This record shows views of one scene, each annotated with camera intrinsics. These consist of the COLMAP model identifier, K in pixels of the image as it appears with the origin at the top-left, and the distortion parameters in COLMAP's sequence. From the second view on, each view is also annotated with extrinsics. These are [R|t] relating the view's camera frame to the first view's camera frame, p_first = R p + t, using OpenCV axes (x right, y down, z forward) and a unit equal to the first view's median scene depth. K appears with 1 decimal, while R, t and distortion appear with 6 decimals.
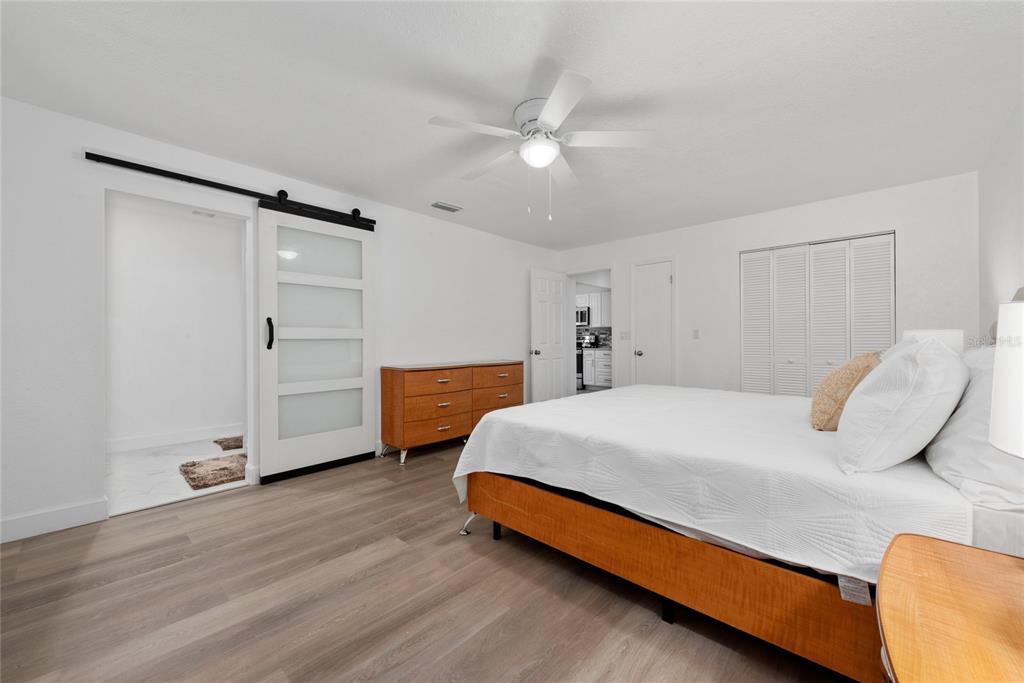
lens RADIAL K [[400.5, 0, 511.4], [0, 400.5, 339.6], [0, 0, 1]] dist [0.006420, -0.000727]
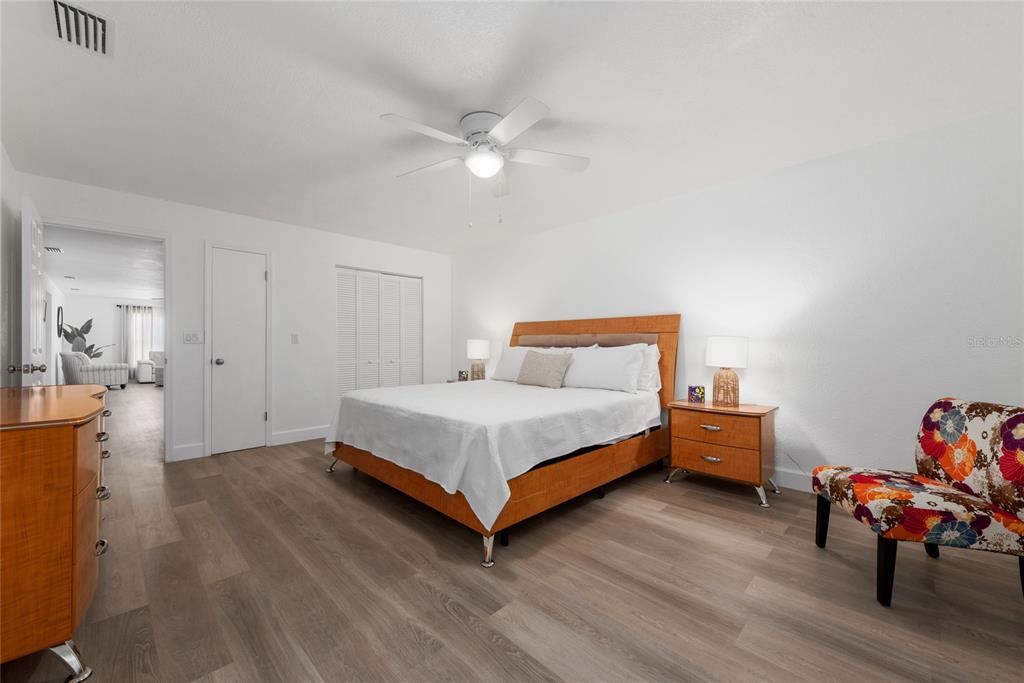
lens RADIAL K [[400.5, 0, 513.7], [0, 400.5, 341.7], [0, 0, 1]] dist [0.006420, -0.000727]
pose [[0.031173, 0.012537, 0.999435, -1.114743], [-0.002963, 0.999918, -0.012451, 0.010530], [-0.999510, -0.002573, 0.031208, 1.031467]]
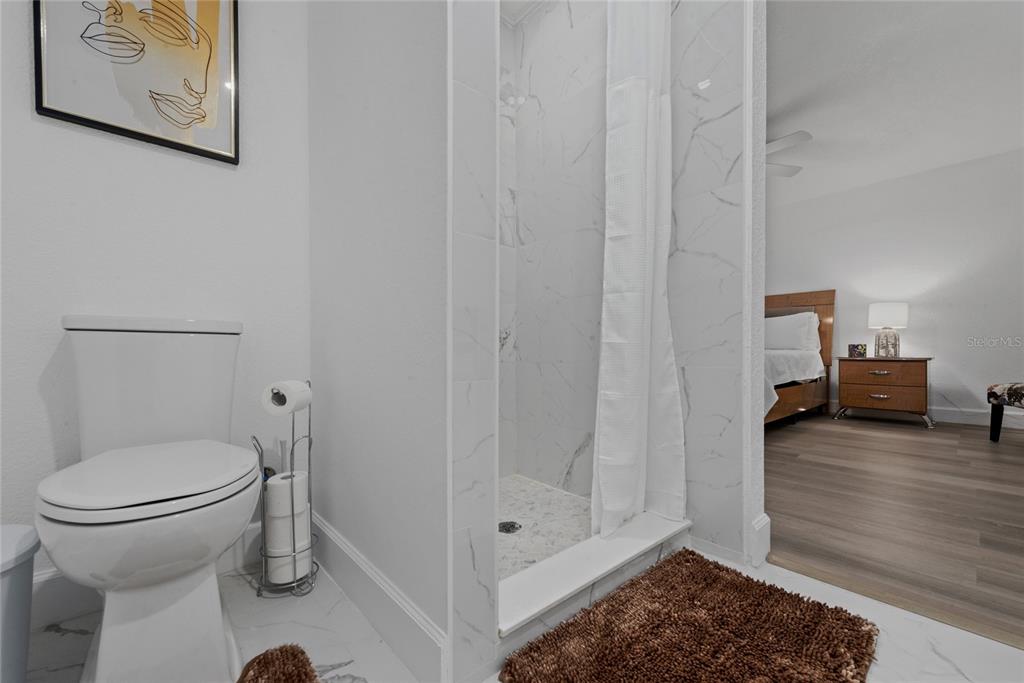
lens RADIAL K [[400.5, 0, 516.6], [0, 400.5, 340.9], [0, 0, 1]] dist [0.006420, -0.000727]
pose [[0.111981, 0.006968, 0.993686, -2.663407], [0.005328, 0.999957, -0.007613, 0.377034], [-0.993696, 0.006147, 0.111939, 3.115388]]
